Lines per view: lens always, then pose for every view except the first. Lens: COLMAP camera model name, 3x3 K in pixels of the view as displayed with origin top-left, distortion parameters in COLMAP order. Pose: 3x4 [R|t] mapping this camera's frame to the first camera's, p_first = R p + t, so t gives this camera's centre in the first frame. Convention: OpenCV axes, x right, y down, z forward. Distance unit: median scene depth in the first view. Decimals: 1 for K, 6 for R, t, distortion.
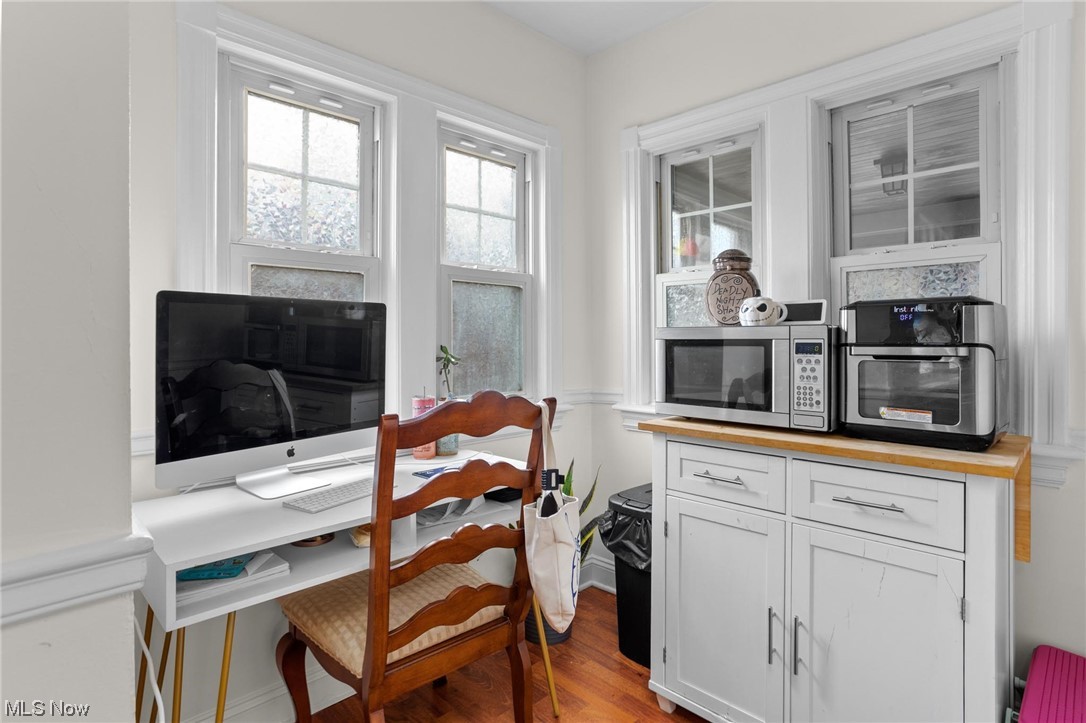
lens RADIAL K [[540.8, 0, 548.3], [0, 540.8, 354.7], [0, 0, 1]] dist [-0.026090, 0.001159]
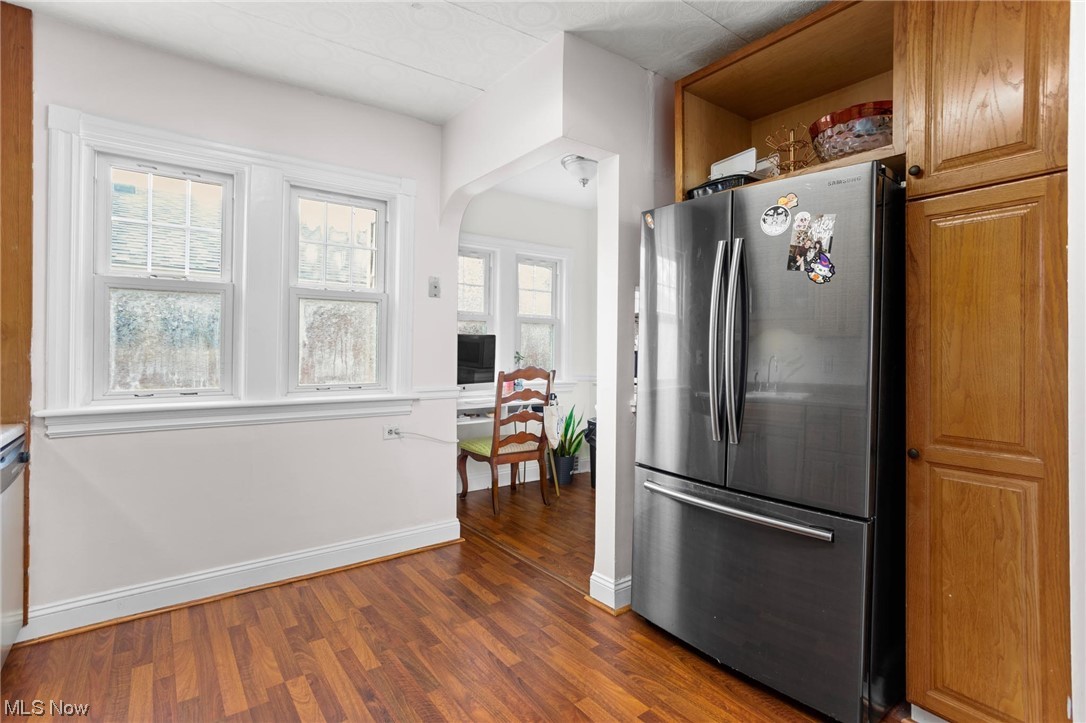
lens RADIAL K [[526.1, 0, 546.4], [0, 526.1, 349.6], [0, 0, 1]] dist [-0.049782, 0.028098]
pose [[0.990754, 0.011475, -0.135182, 0.297501], [-0.014327, 0.999694, -0.020150, 0.023649], [0.134910, 0.021900, 0.990616, -1.551980]]
